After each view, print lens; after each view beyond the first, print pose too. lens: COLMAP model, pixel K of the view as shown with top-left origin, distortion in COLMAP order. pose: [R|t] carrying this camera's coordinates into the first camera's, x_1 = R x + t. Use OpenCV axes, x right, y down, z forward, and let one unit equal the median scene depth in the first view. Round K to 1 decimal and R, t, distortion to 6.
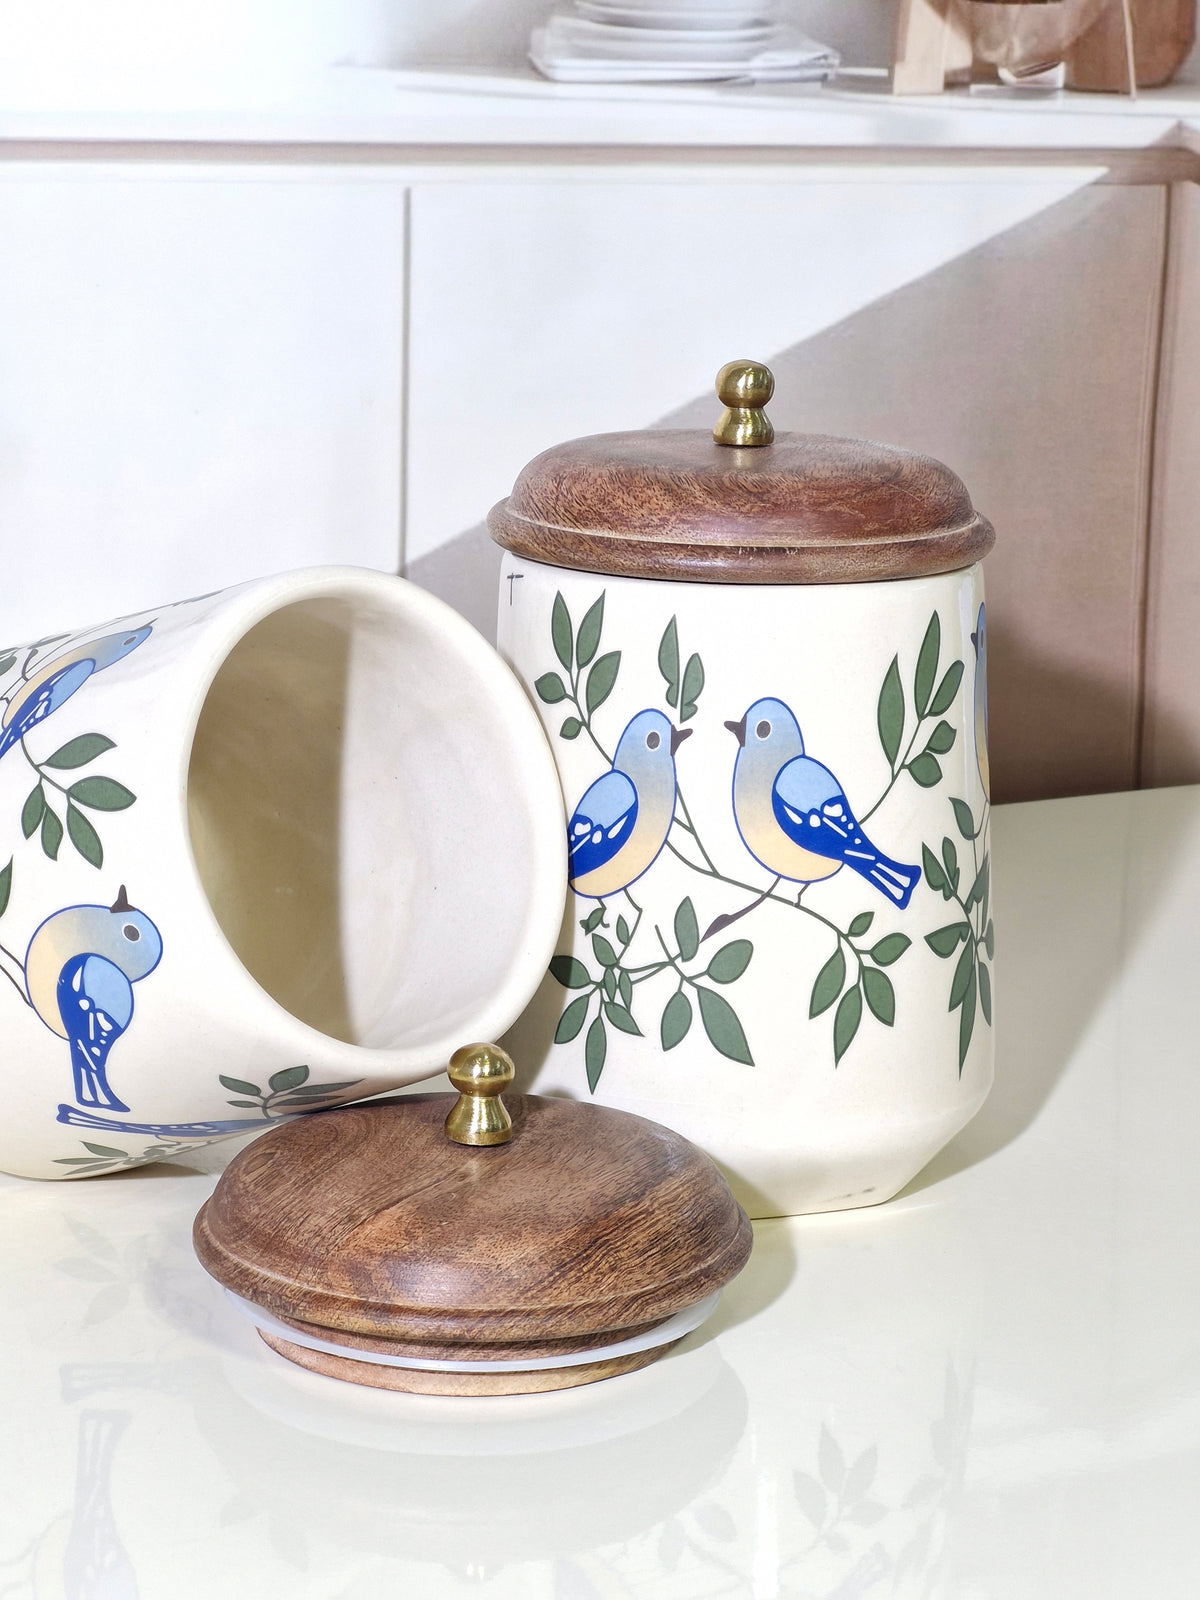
lens RADIAL K [[3549.5, 0, 592.5], [0, 3549.5, 801.0], [0, 0, 1]] dist [-0.019114, 0.000000]
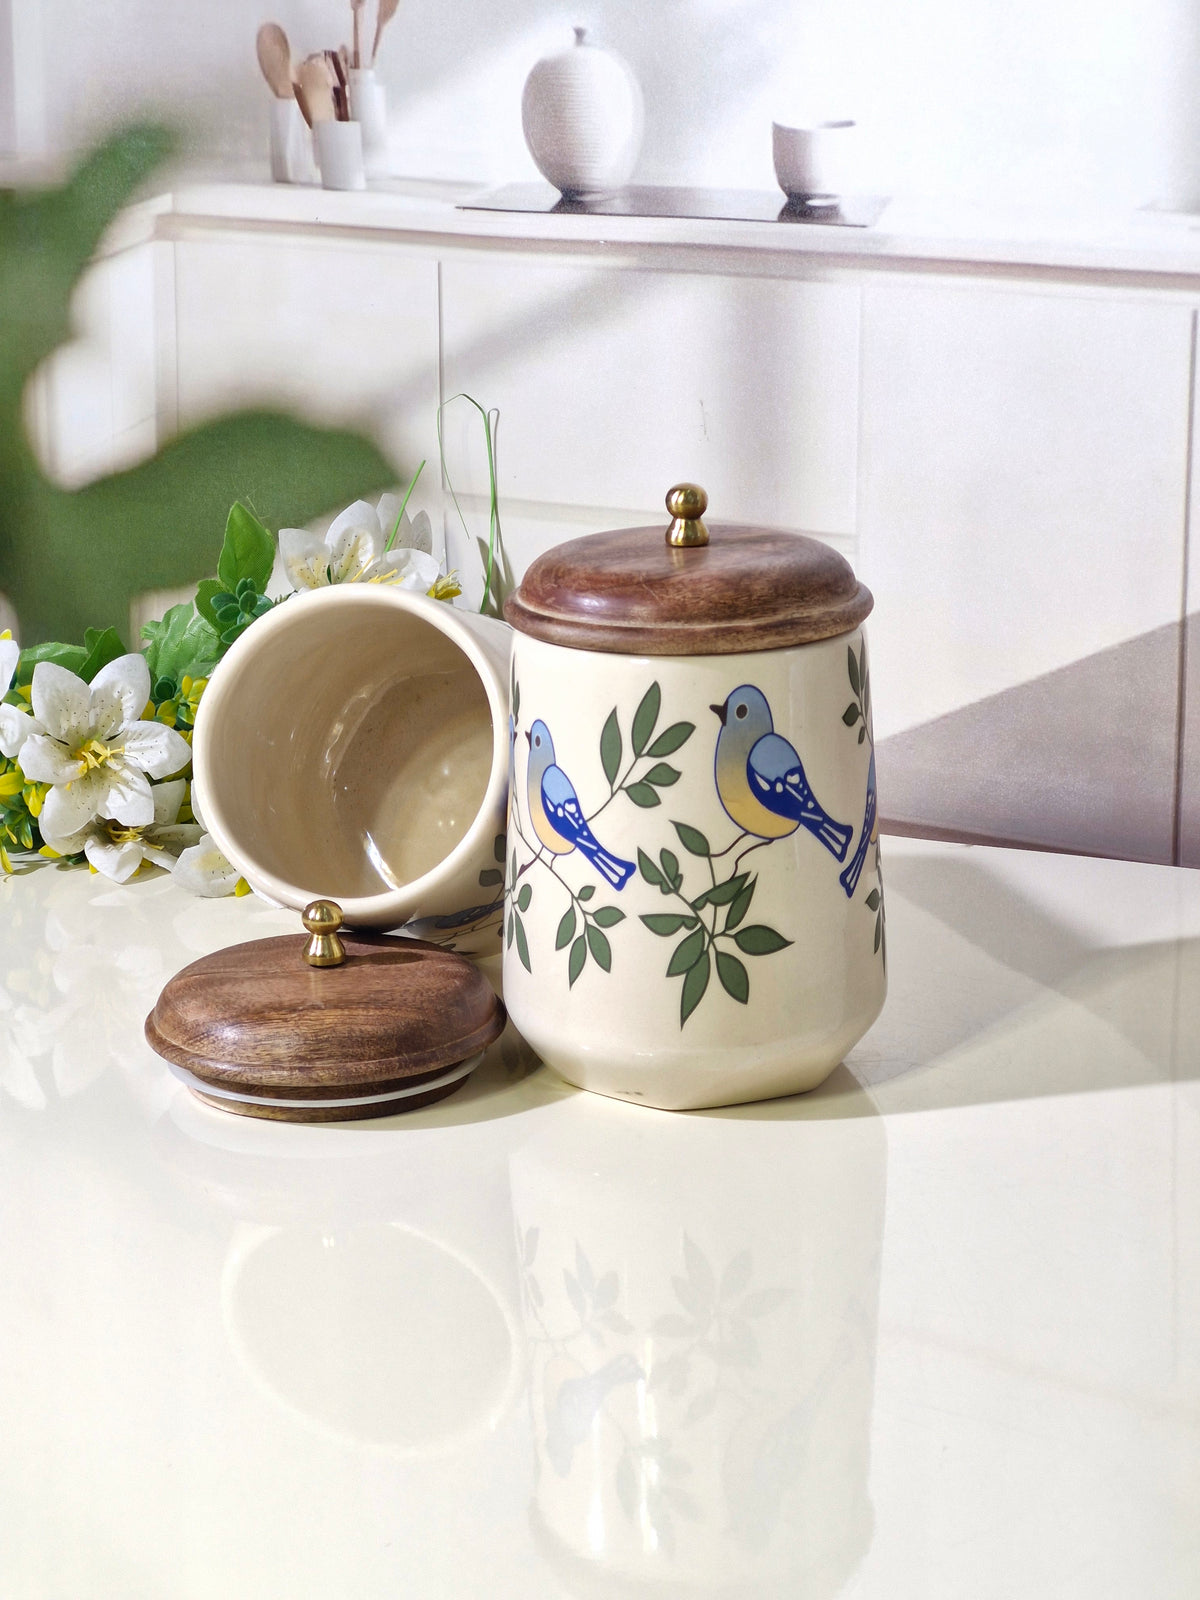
lens RADIAL K [[3549.5, 0, 589.5], [0, 3549.5, 791.0], [0, 0, 1]] dist [-0.019114, 0.000000]
pose [[0.501623, 0.189417, -0.844095, 1.248778], [-0.157688, 0.979408, 0.126072, -0.181015], [0.850593, 0.069864, 0.521162, 0.270416]]
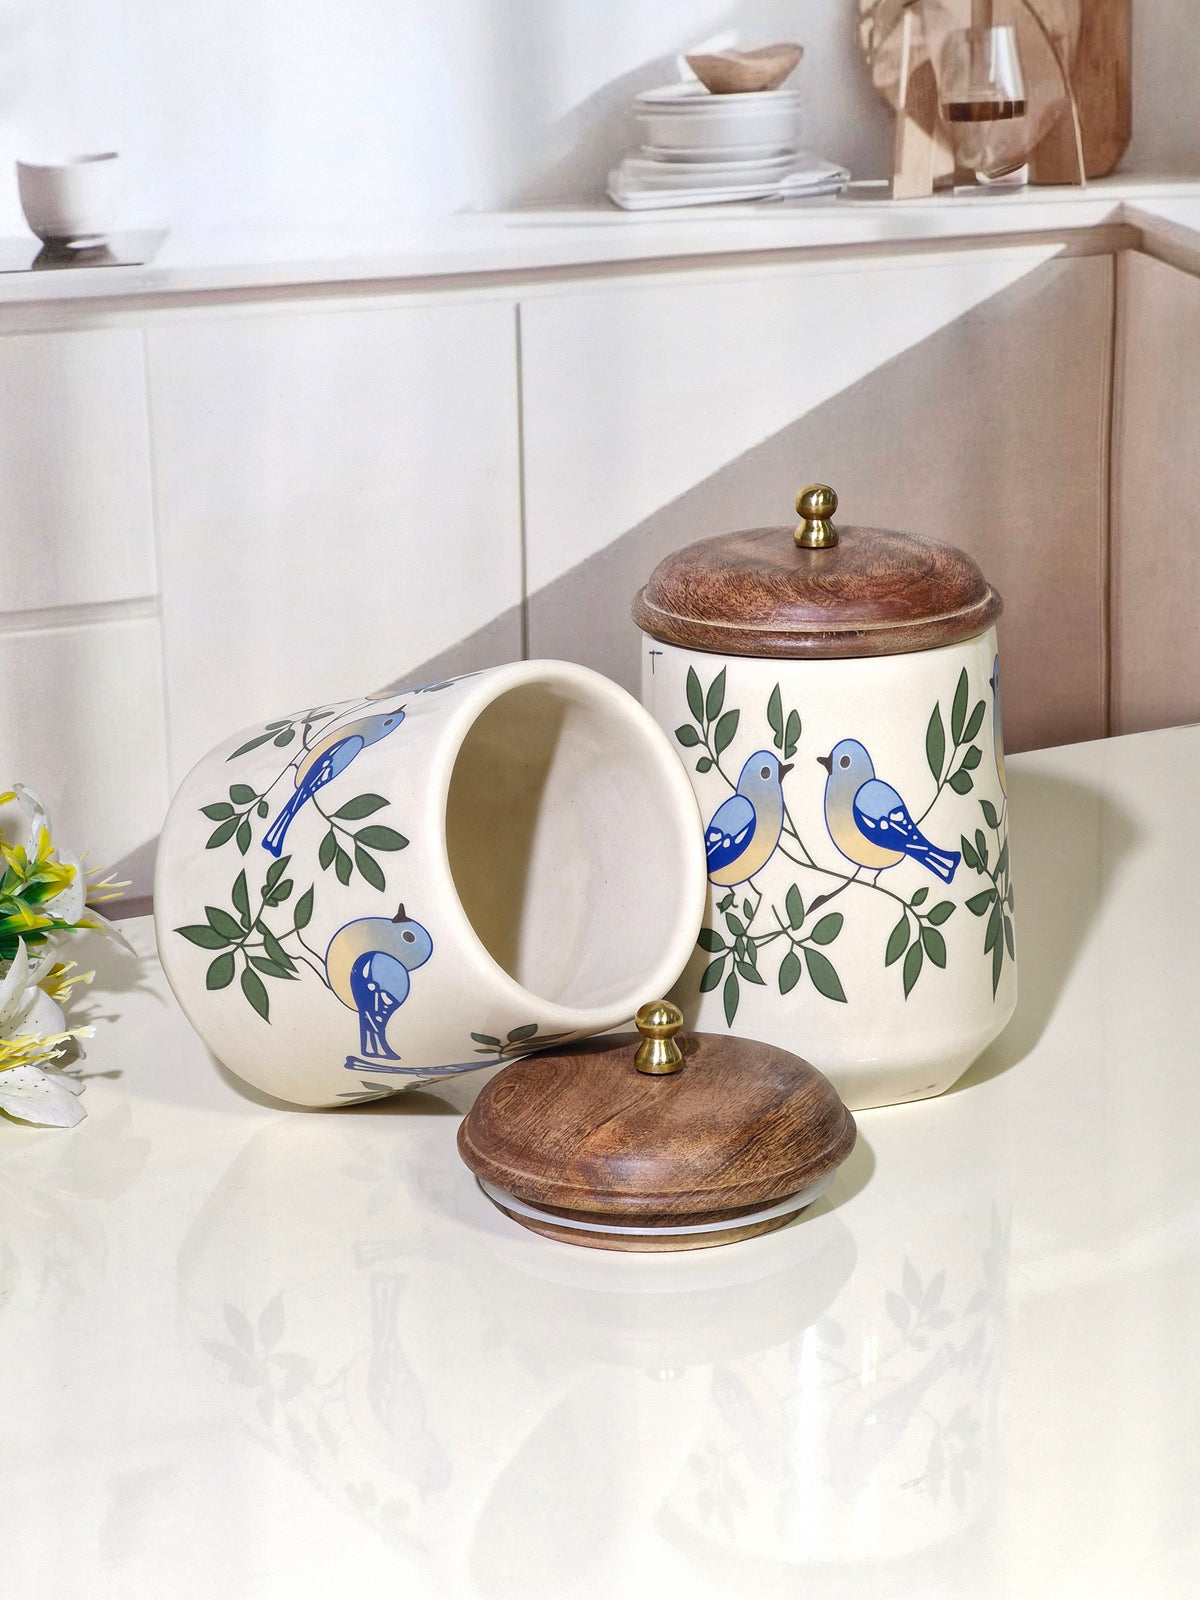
lens RADIAL K [[3549.5, 0, 653.2], [0, 3549.5, 794.2], [0, 0, 1]] dist [-0.019114, 0.000000]
pose [[0.998501, -0.047494, 0.027204, -0.063756], [0.046231, 0.997902, 0.045319, -0.072599], [-0.029299, -0.043993, 0.998602, -0.374885]]
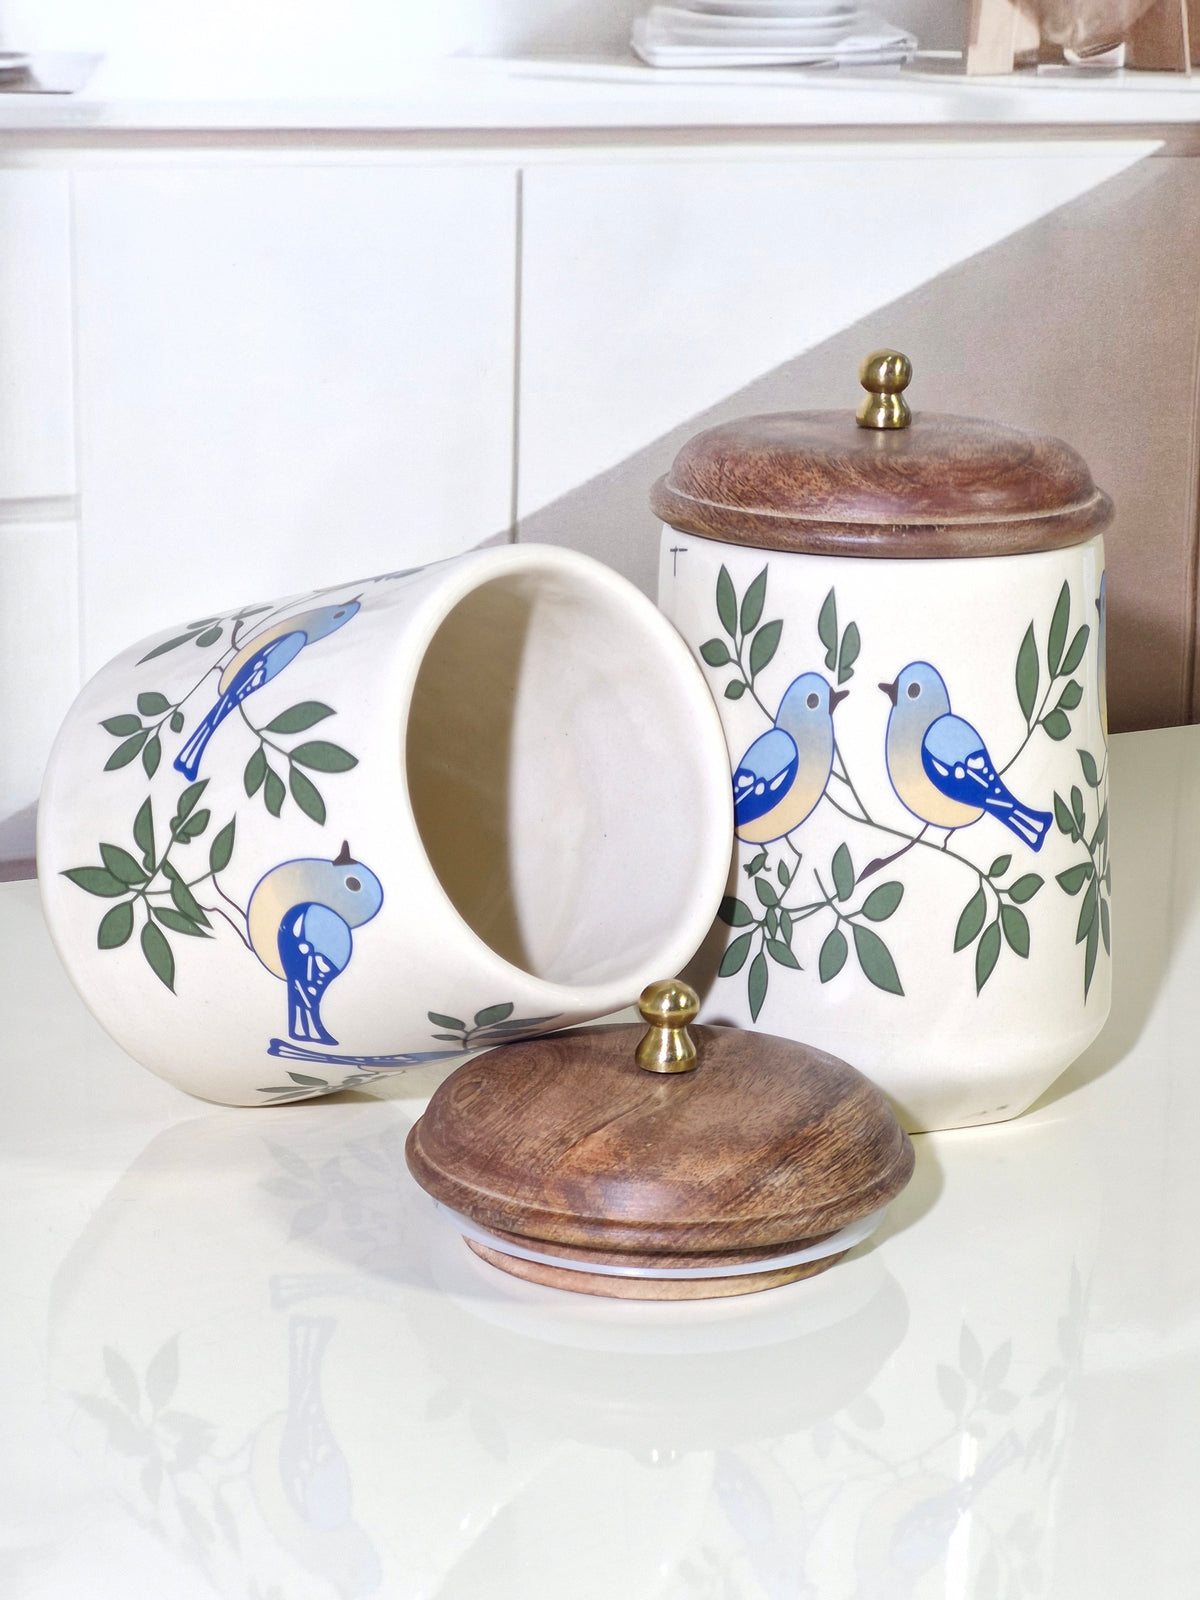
lens RADIAL K [[3549.5, 0, 641.9], [0, 3549.5, 759.9], [0, 0, 1]] dist [-0.019114, 0.000000]
pose [[0.999462, -0.008803, 0.031585, -0.069595], [0.008304, 0.999839, 0.015890, -0.016500], [-0.031720, -0.015620, 0.999375, -0.092579]]
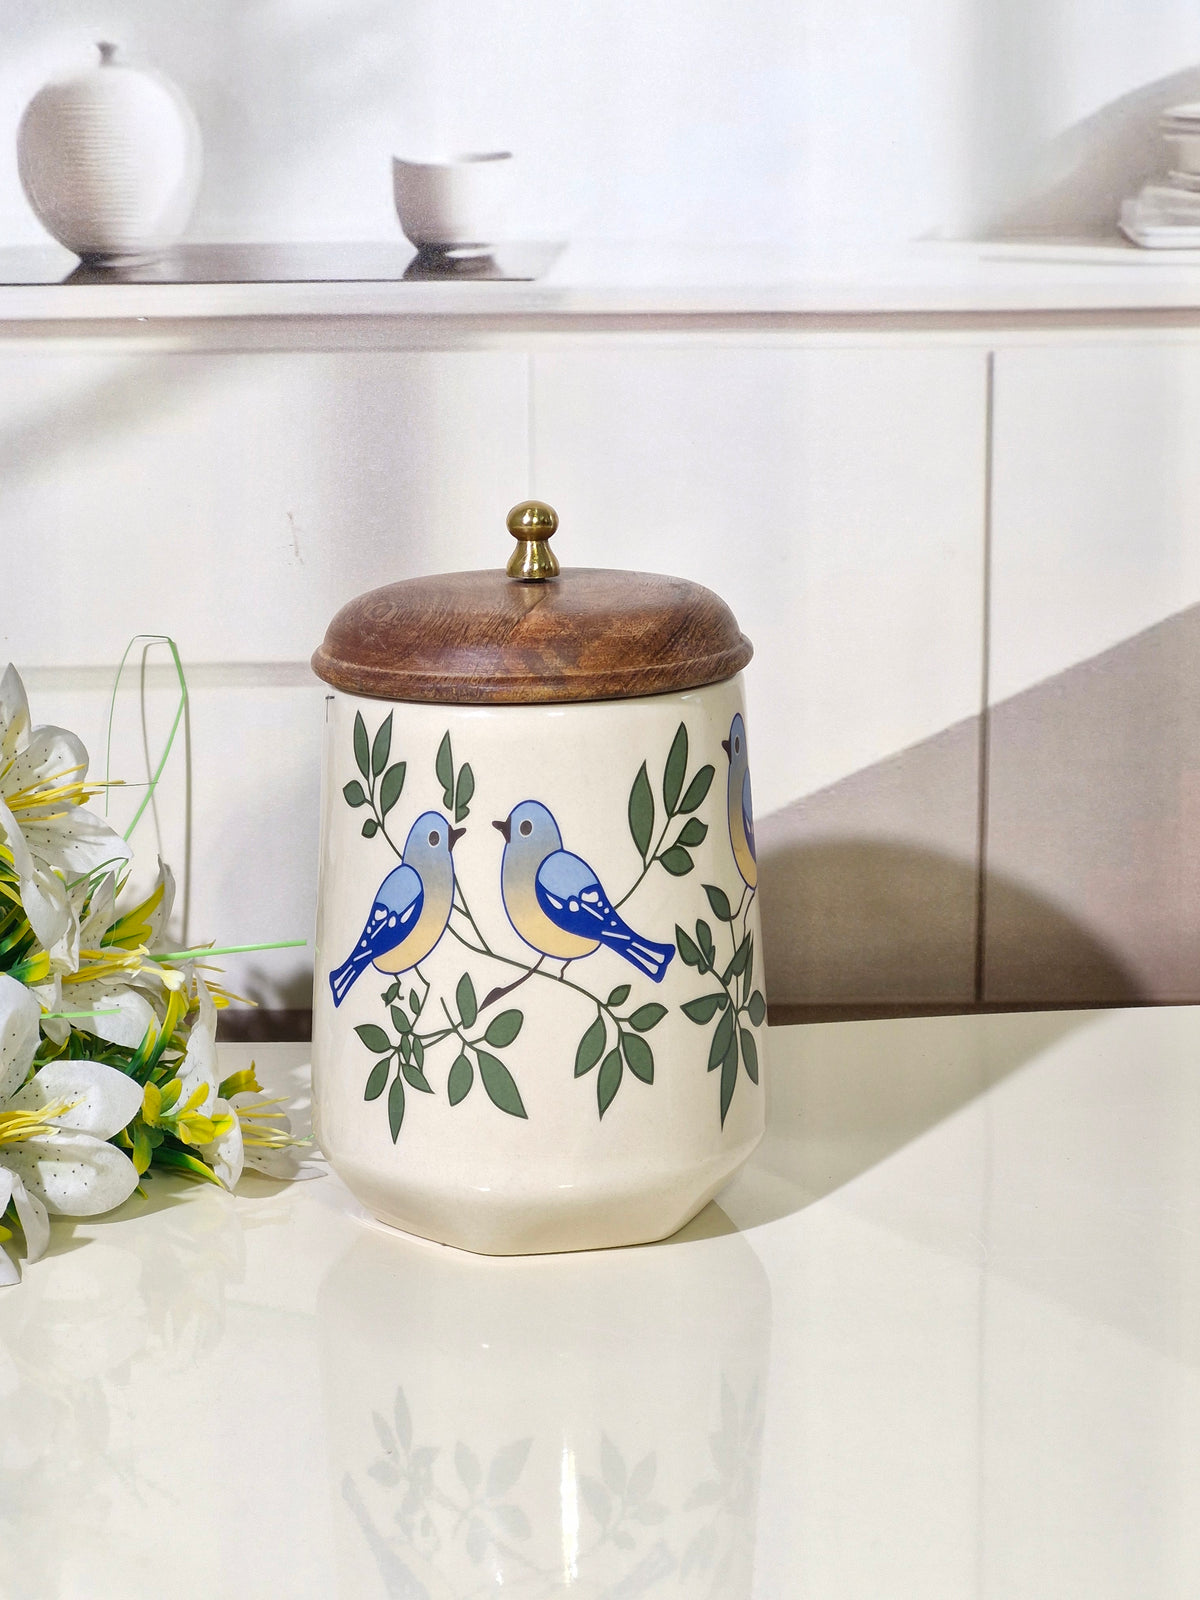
lens RADIAL K [[3549.5, 0, 674.1], [0, 3549.5, 811.5], [0, 0, 1]] dist [-0.019114, 0.000000]
pose [[0.997924, -0.010919, -0.063475, 0.167496], [0.009354, 0.999646, -0.024908, 0.003885], [0.063725, 0.024262, 0.997673, -0.151345]]
